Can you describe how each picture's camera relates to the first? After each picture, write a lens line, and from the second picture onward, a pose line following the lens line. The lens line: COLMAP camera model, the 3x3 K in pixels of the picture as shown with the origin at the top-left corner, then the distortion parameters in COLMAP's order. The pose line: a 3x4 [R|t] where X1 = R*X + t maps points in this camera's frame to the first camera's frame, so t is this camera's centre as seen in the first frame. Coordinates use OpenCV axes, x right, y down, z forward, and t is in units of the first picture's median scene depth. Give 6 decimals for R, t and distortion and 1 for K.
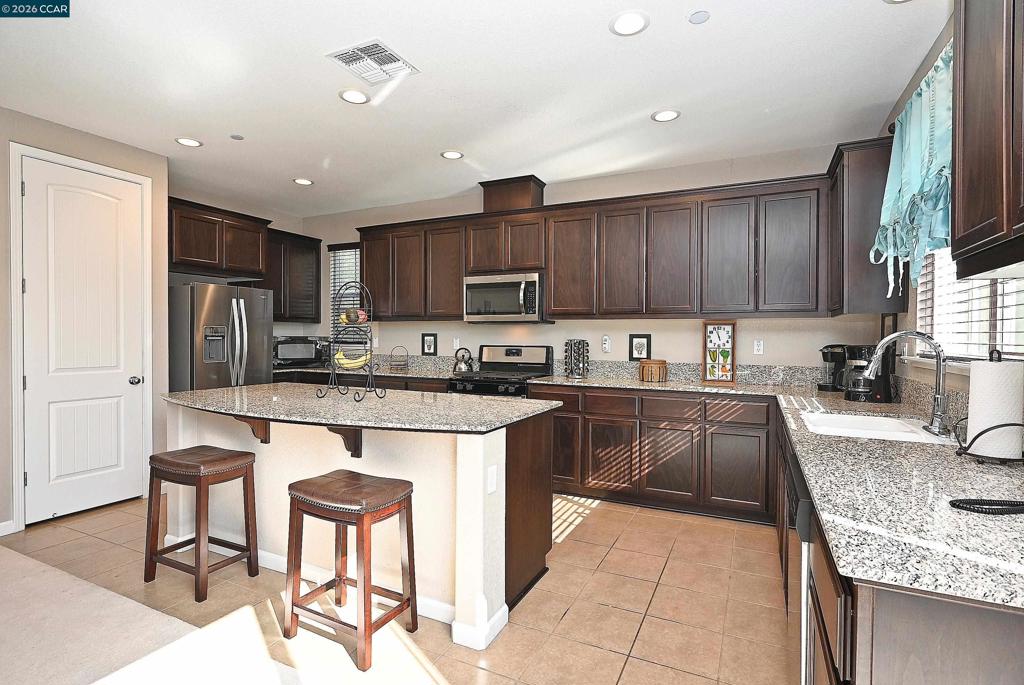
lens RADIAL K [[508.9, 0, 513.0], [0, 508.9, 342.8], [0, 0, 1]] dist [-0.003152, 0.001647]
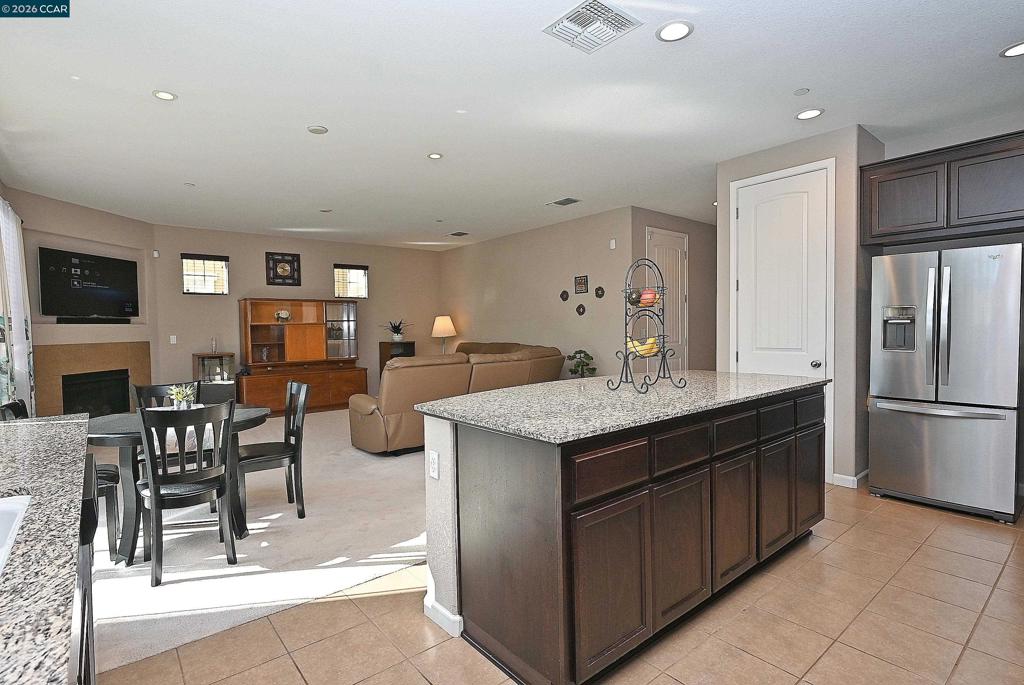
lens RADIAL K [[508.9, 0, 513.0], [0, 508.9, 342.8], [0, 0, 1]] dist [-0.003152, 0.001647]
pose [[-0.419553, 0.029291, -0.907258, 0.391903], [0.001970, 0.999506, 0.031358, -0.001308], [0.907729, 0.011369, -0.419403, 0.768207]]
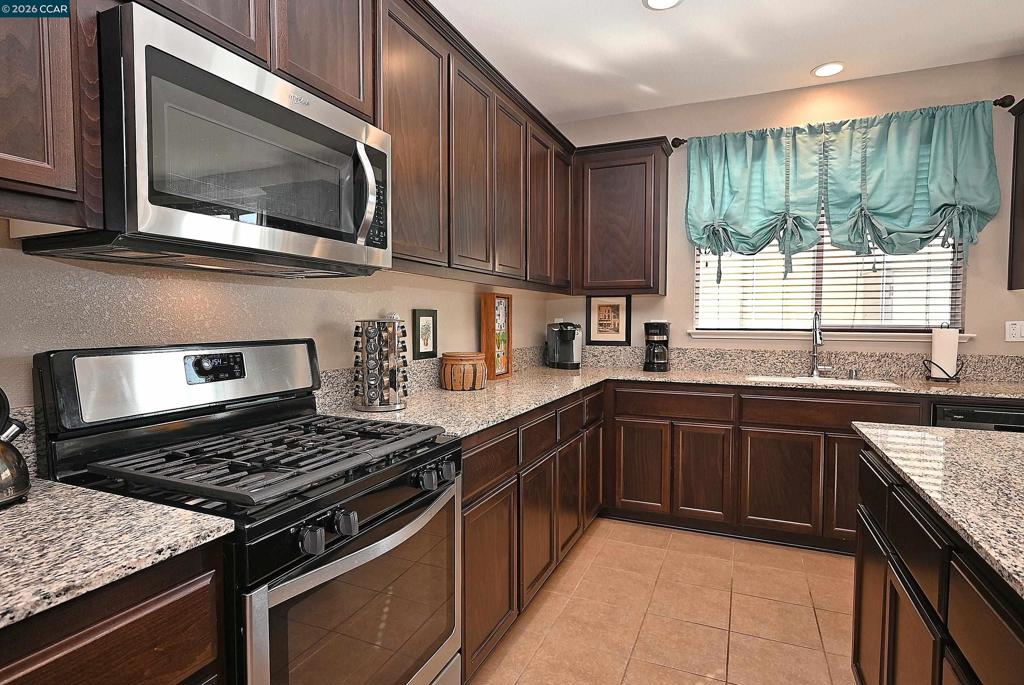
lens RADIAL K [[529.4, 0, 512.0], [0, 529.4, 342.5], [0, 0, 1]] dist [-0.000317, -0.000043]
pose [[-0.036335, -0.050411, 0.998067, -0.331048], [0.009841, 0.998660, 0.050799, -0.009390], [-0.999291, 0.011668, -0.035791, 0.921733]]
